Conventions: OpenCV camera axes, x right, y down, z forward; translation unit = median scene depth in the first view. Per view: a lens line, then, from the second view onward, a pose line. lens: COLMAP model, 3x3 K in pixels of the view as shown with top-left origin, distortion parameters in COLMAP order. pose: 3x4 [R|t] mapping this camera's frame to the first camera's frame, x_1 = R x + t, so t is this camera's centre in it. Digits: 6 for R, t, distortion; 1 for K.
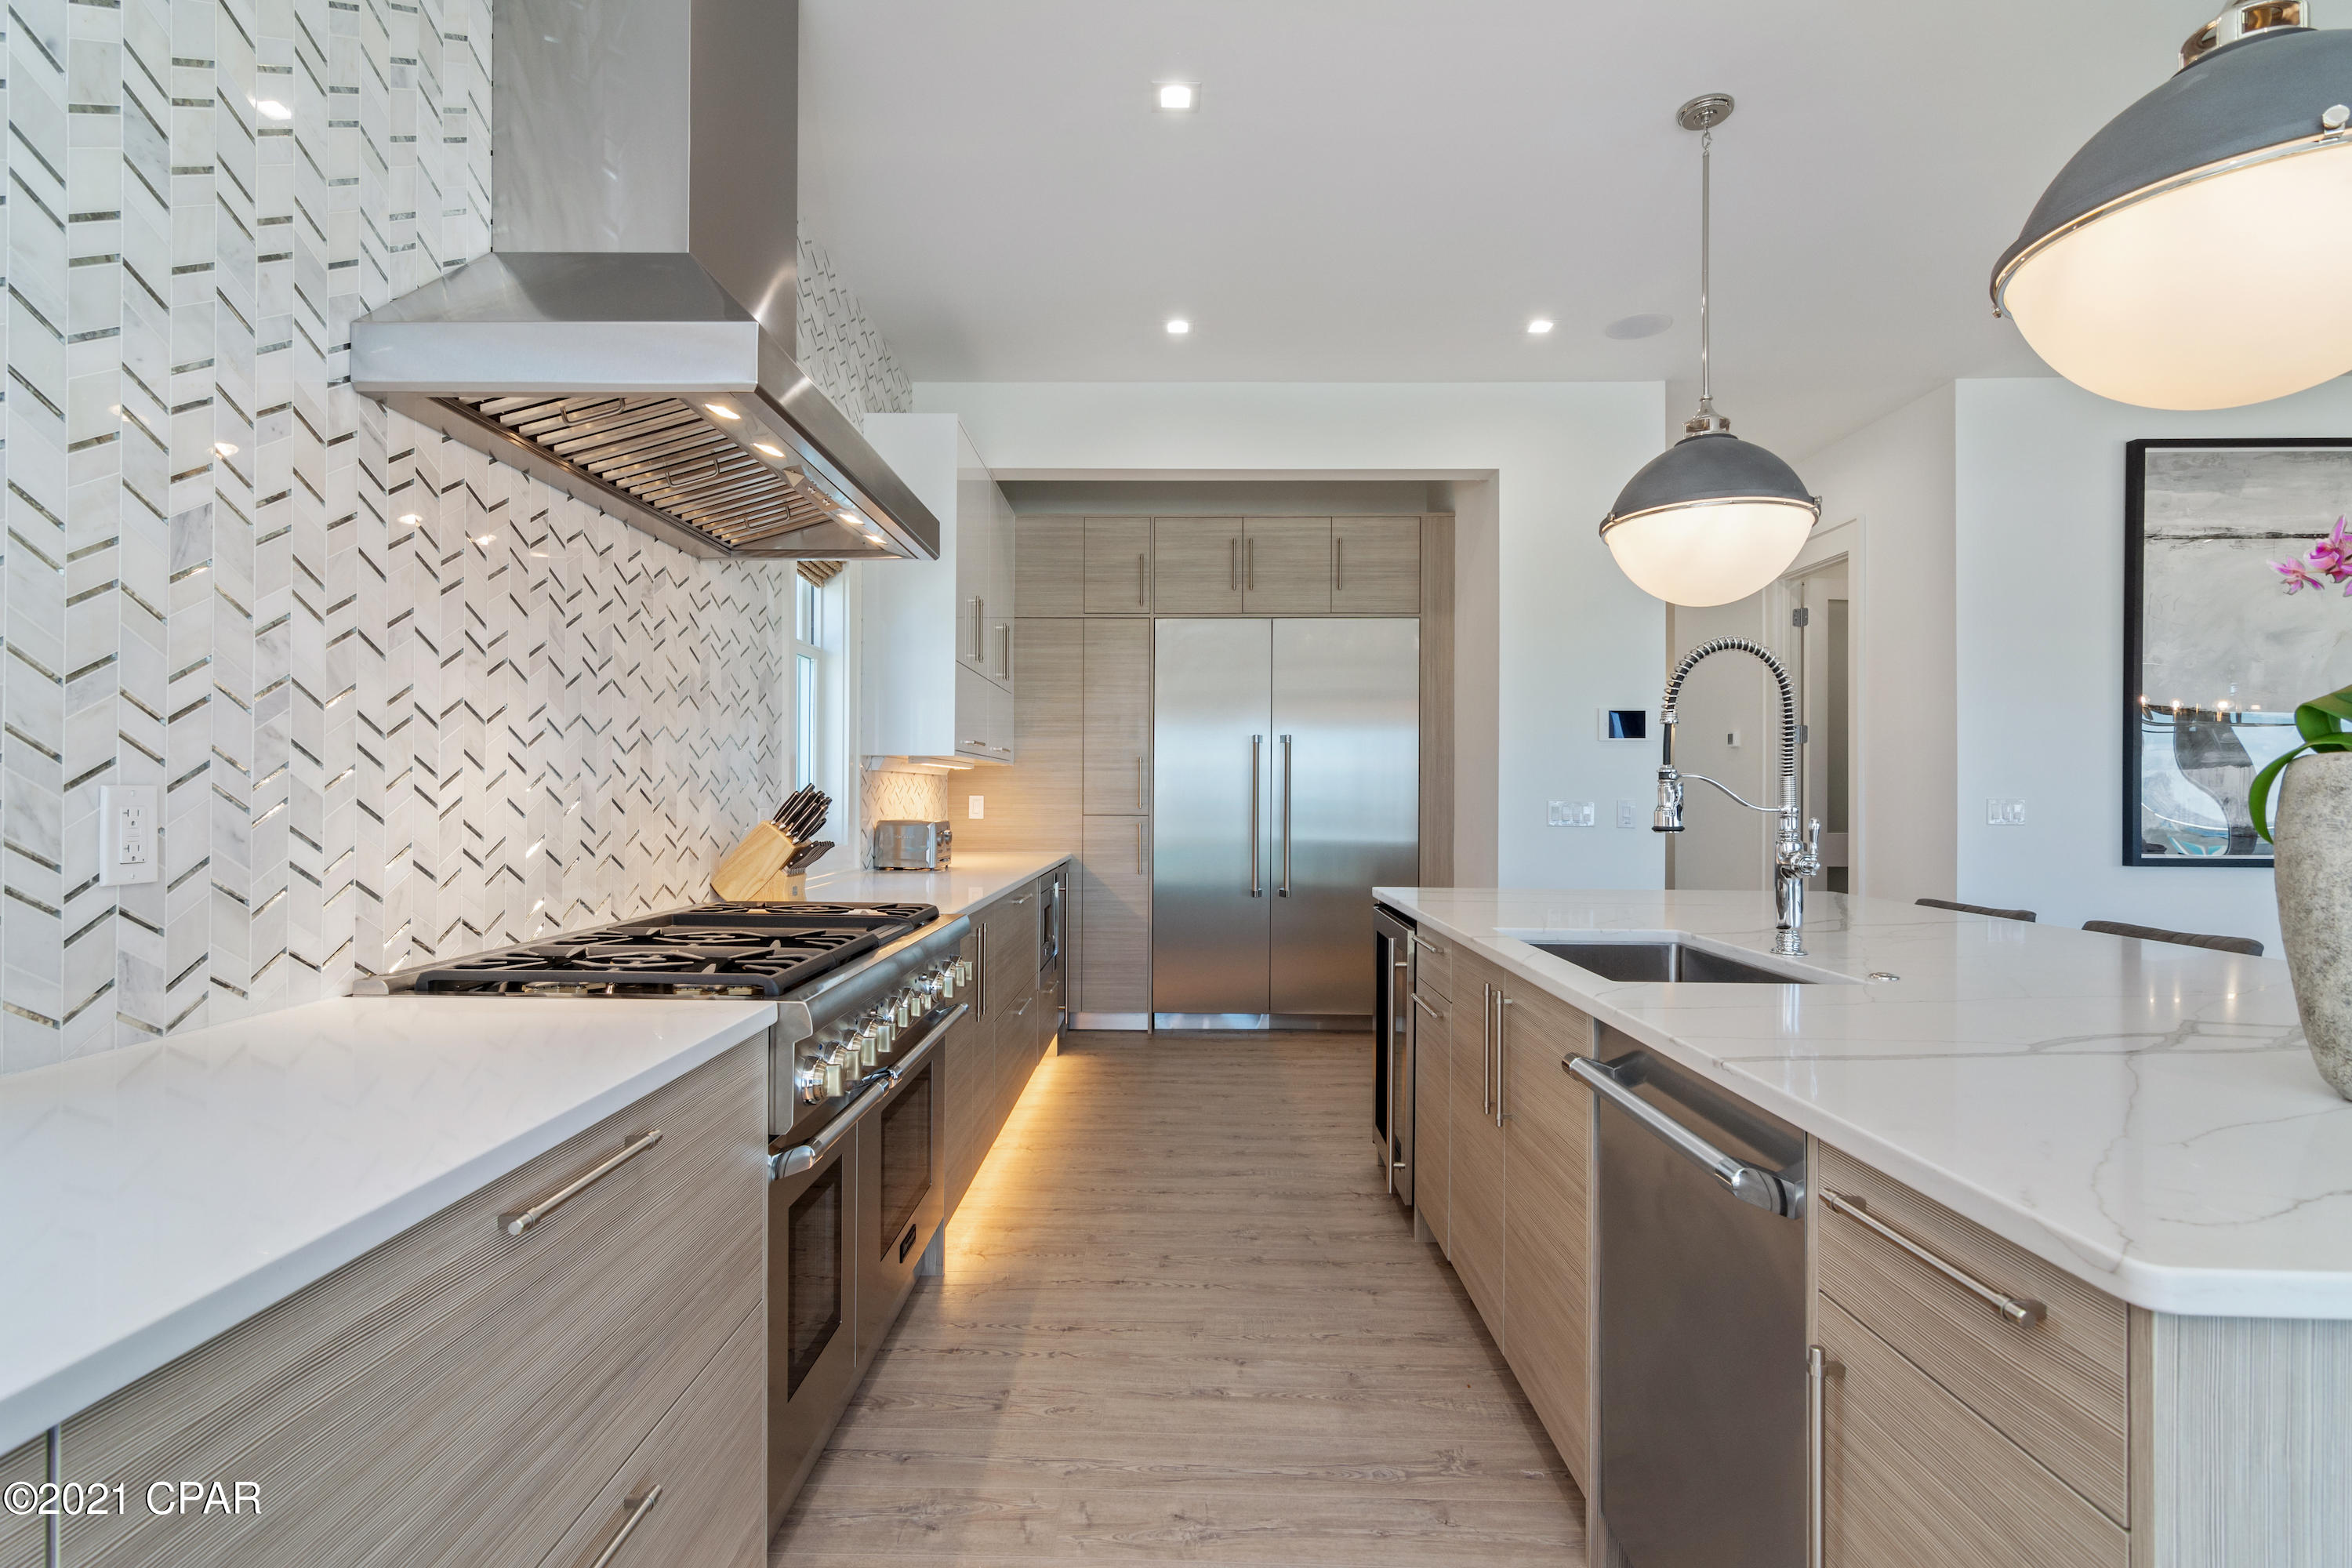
lens RADIAL K [[1111.4, 0, 1180.4], [0, 1111.4, 798.8], [0, 0, 1]] dist [0.003608, 0.001180]
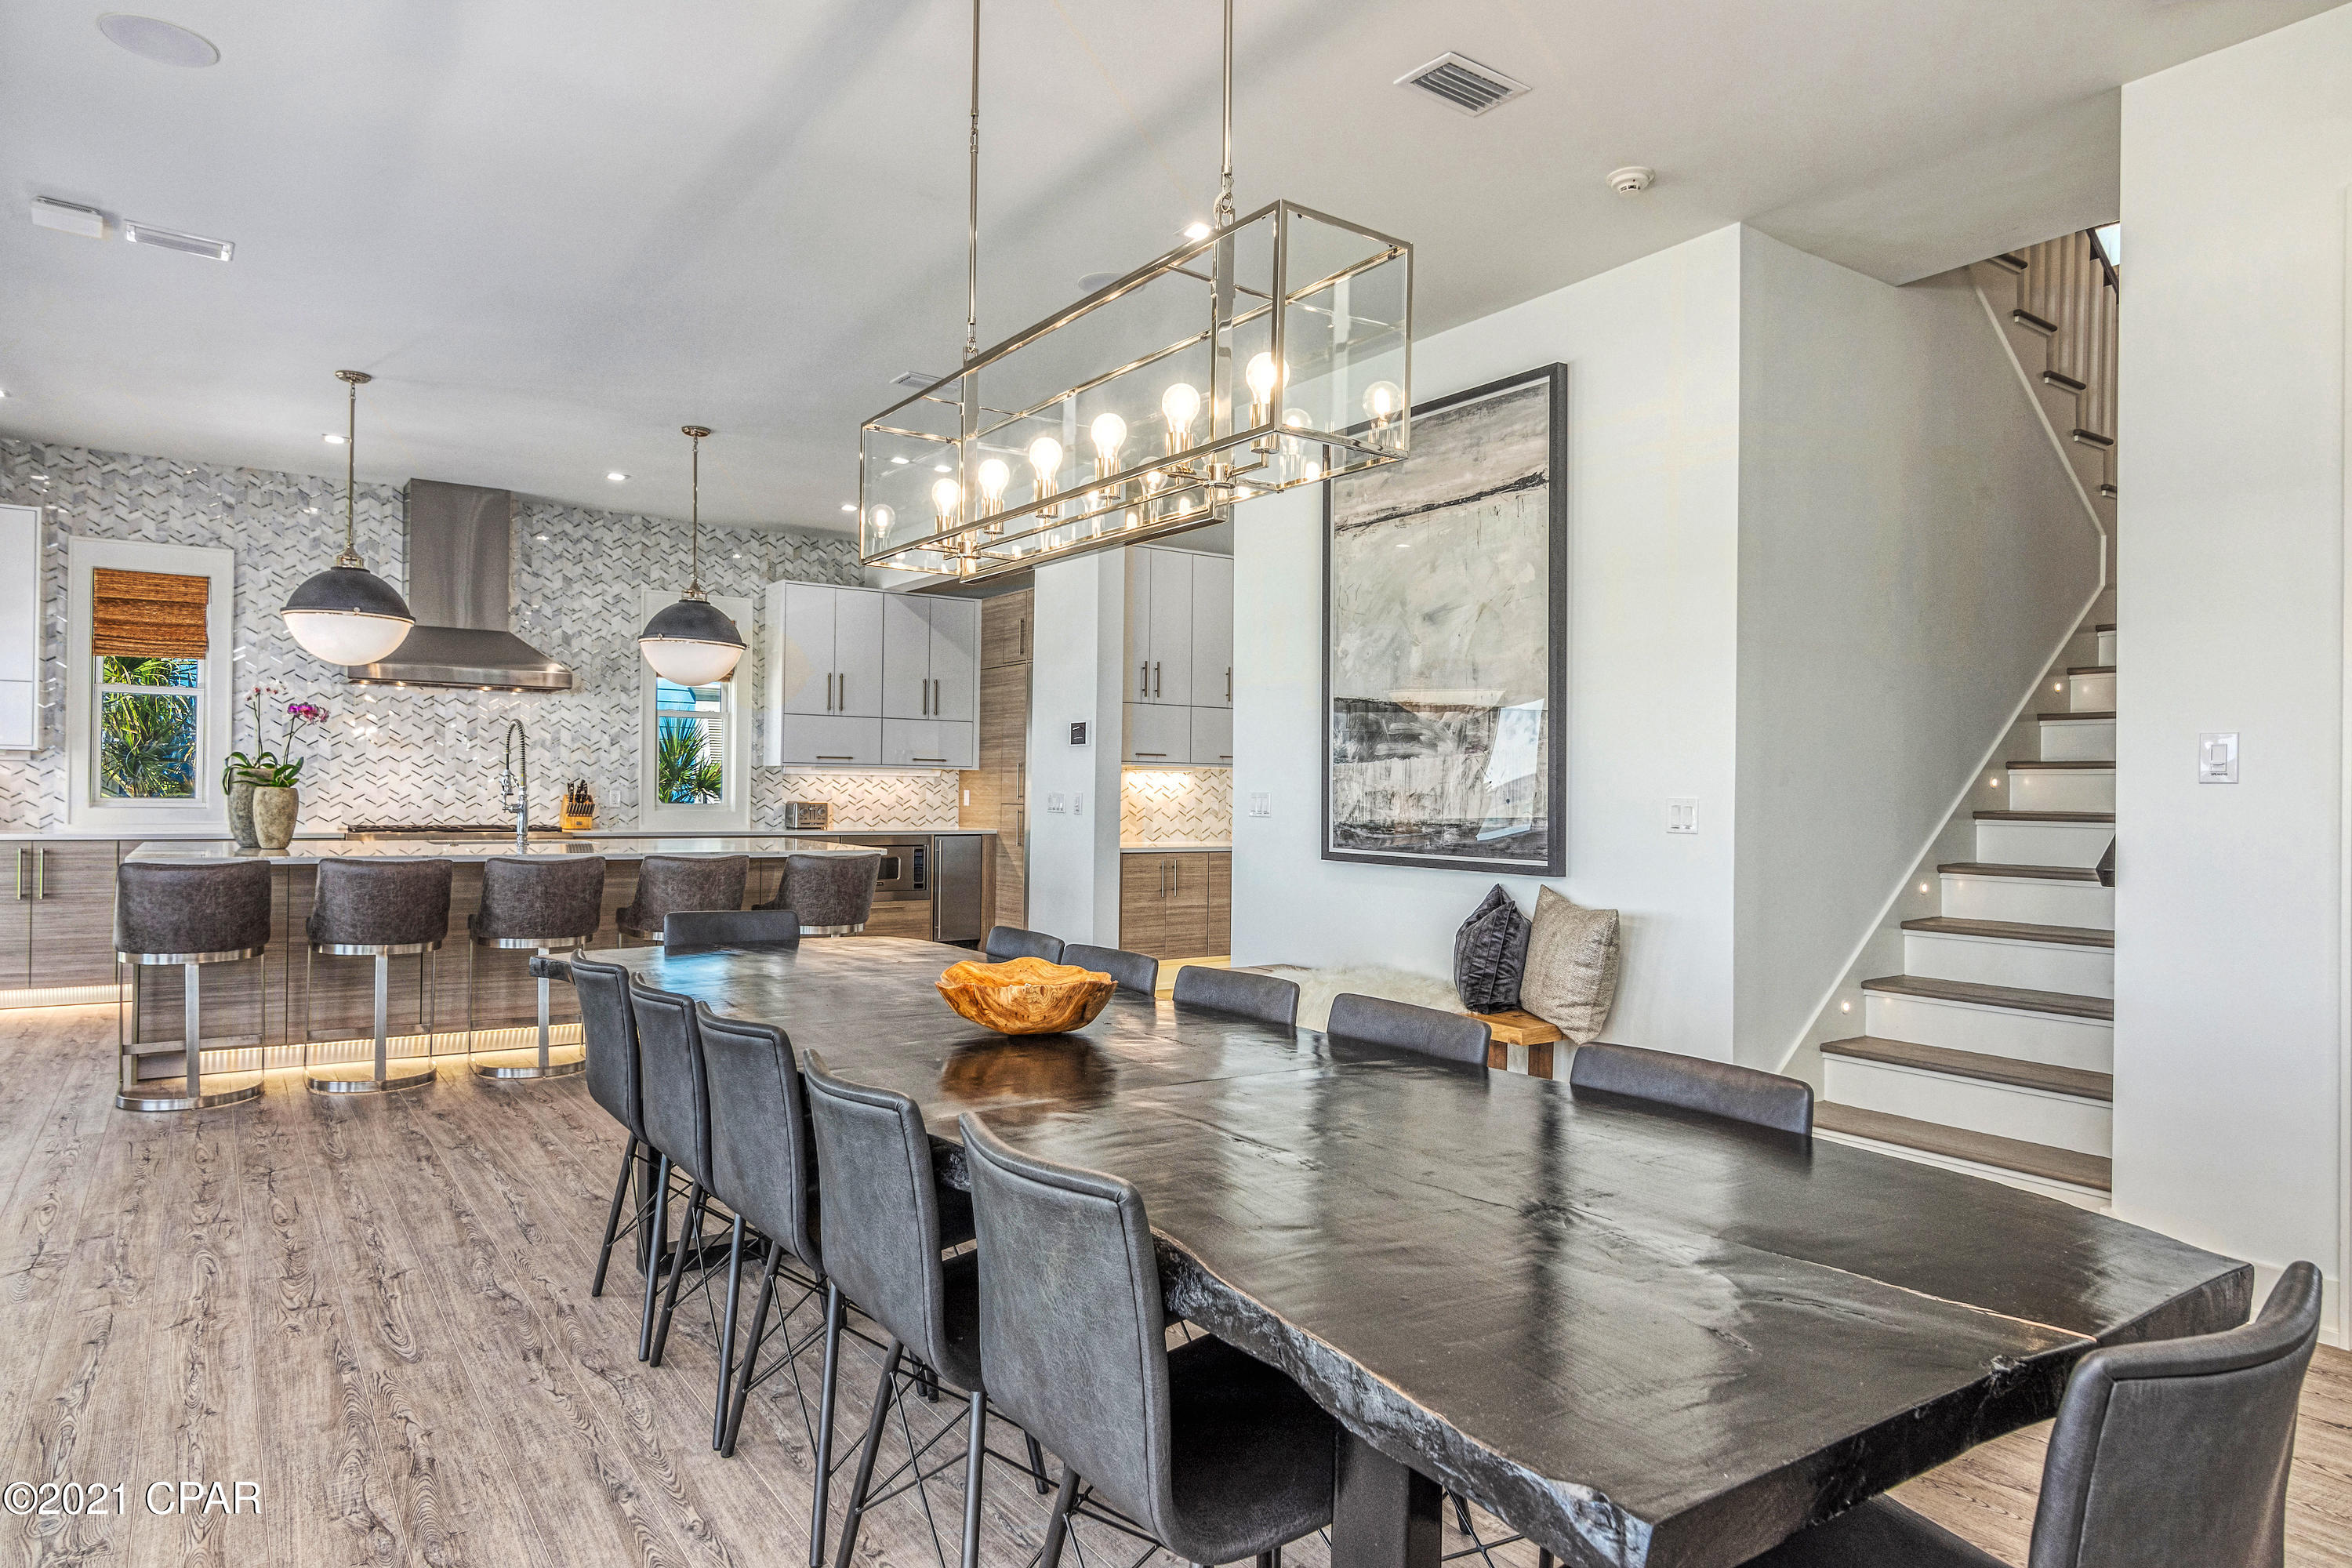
lens RADIAL K [[1377.1, 0, 1217.6], [0, 1377.1, 794.6], [0, 0, 1]] dist [0.010933, 0.002453]
pose [[0.593672, 0.005283, -0.804690, 2.653928], [-0.012783, 0.999914, -0.002866, 0.009750], [0.804606, 0.011987, 0.593689, 0.277973]]
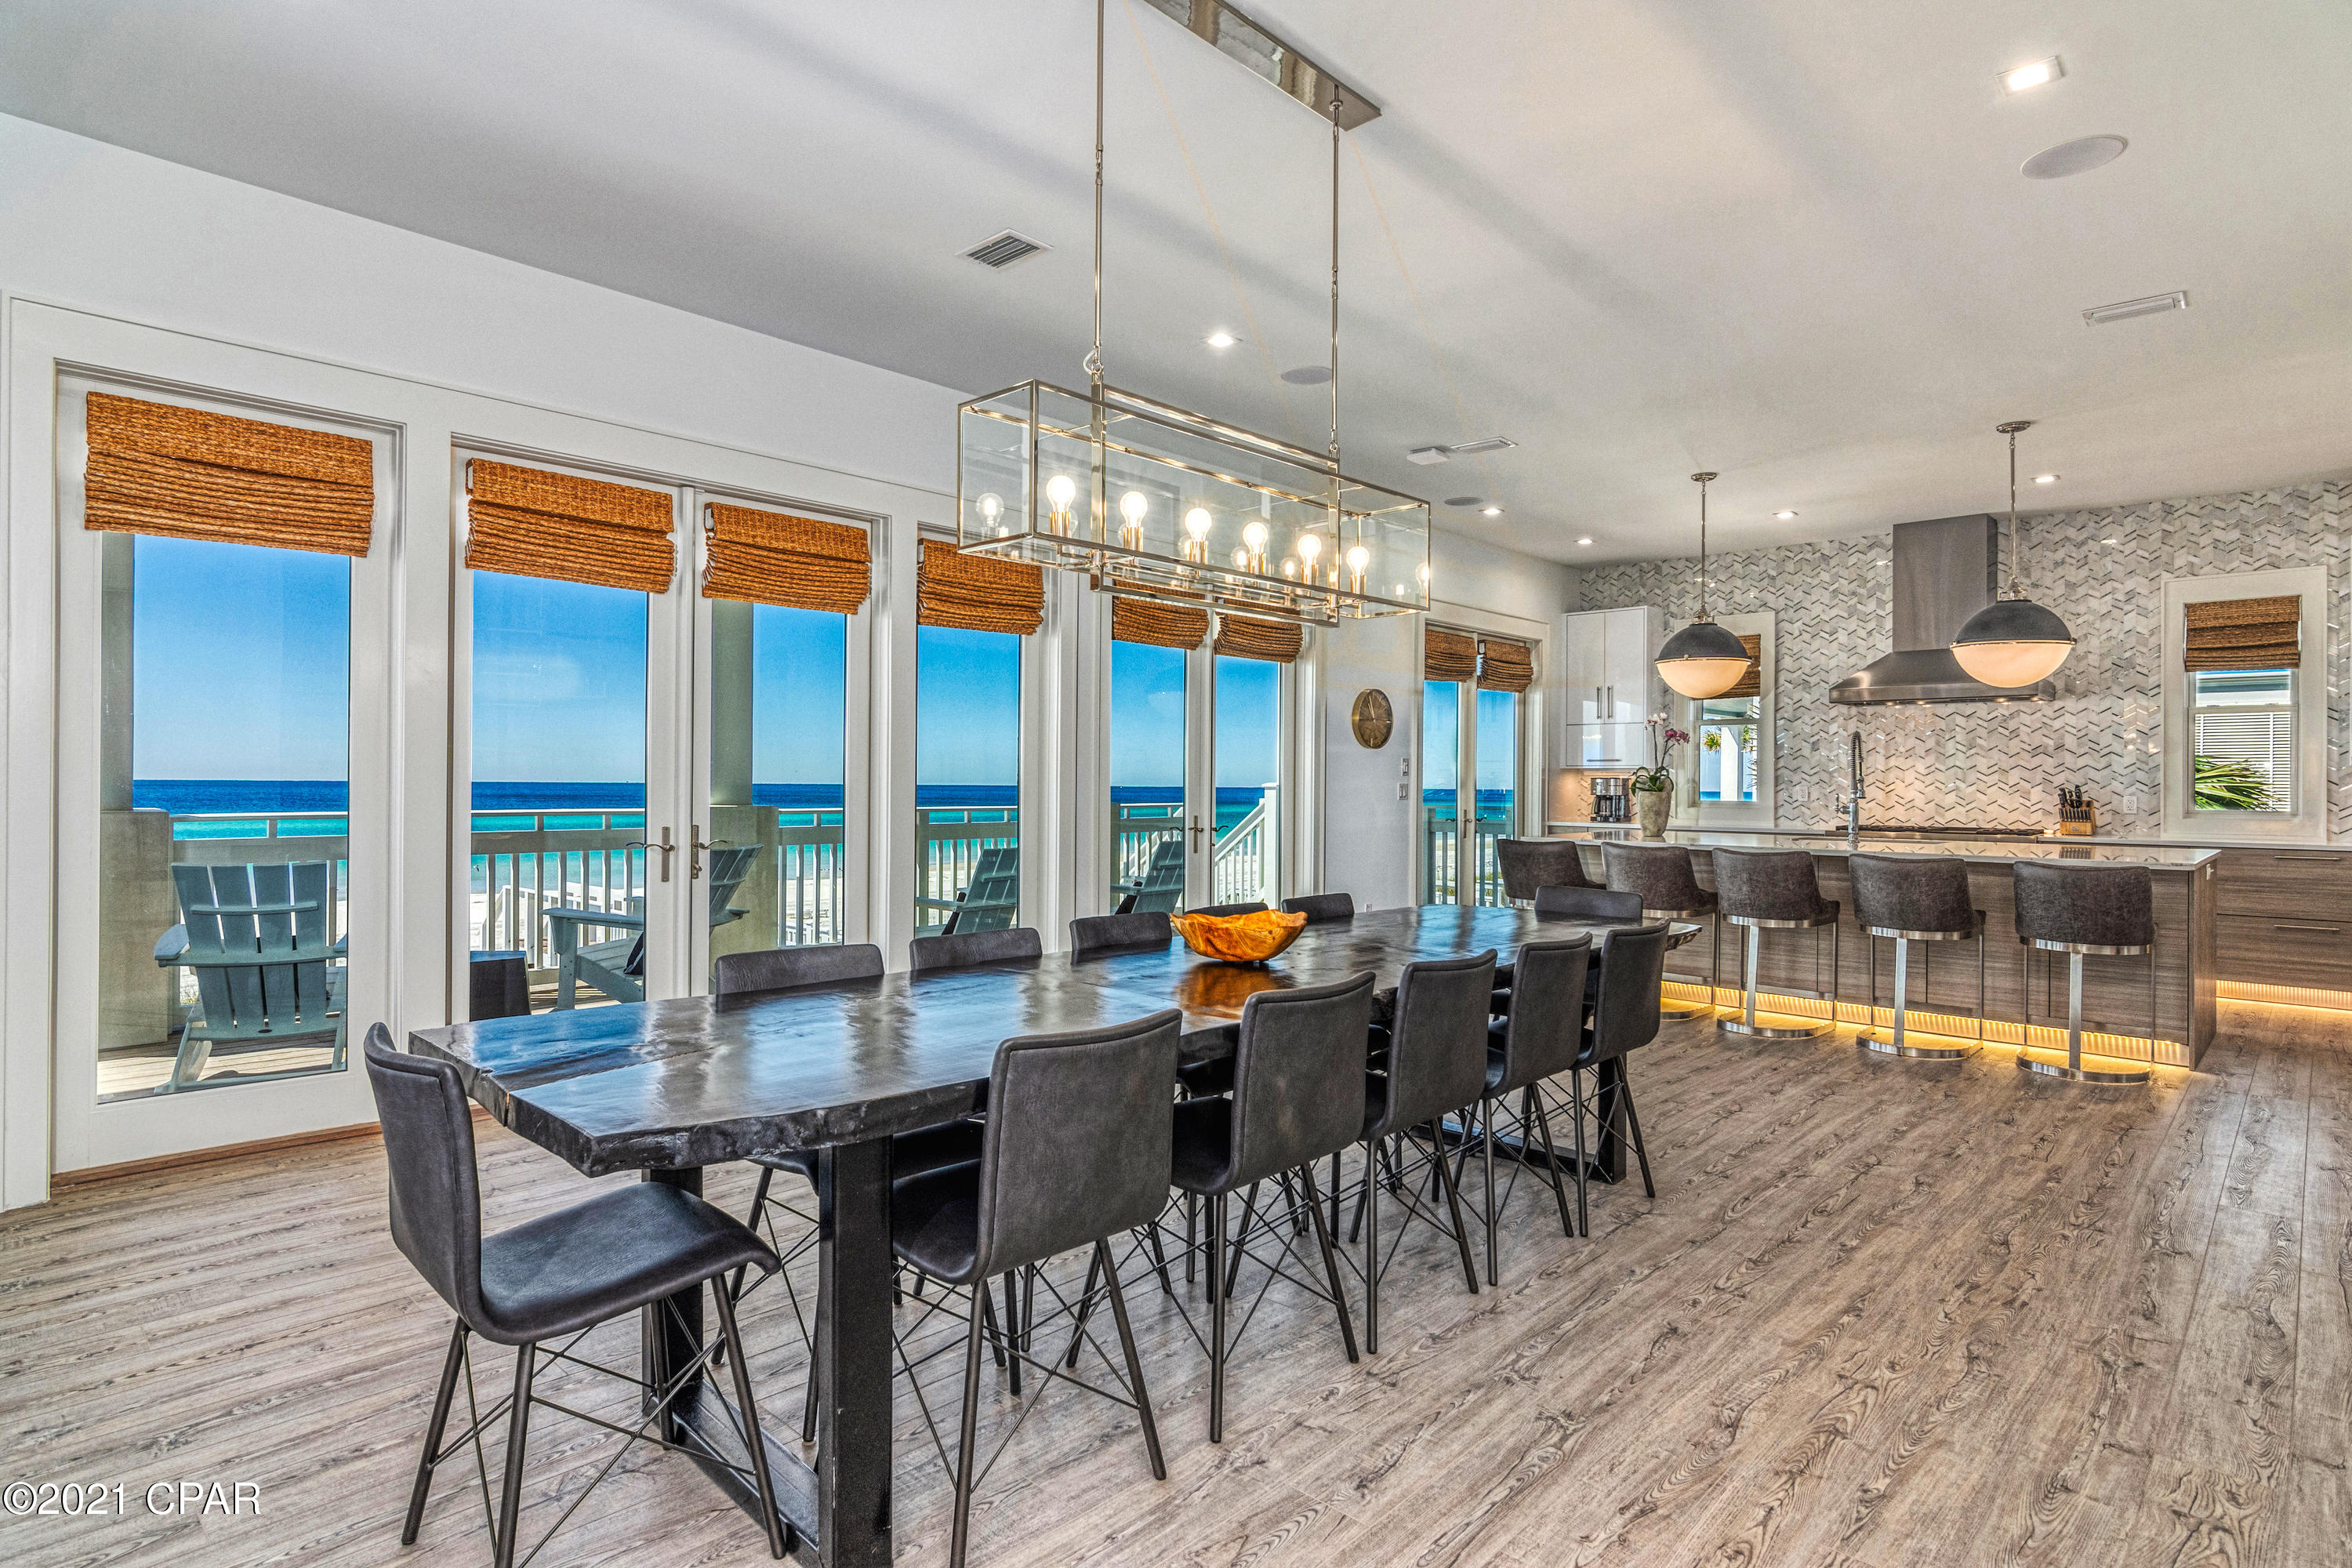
lens RADIAL K [[1252.7, 0, 1167.8], [0, 1252.7, 798.3], [0, 0, 1]] dist [-0.001637, -0.001095]
pose [[-0.679361, 0.000076, -0.733804, 2.713788], [-0.011754, 0.999871, 0.010986, 0.008465], [0.733710, 0.016089, -0.679272, 1.256060]]
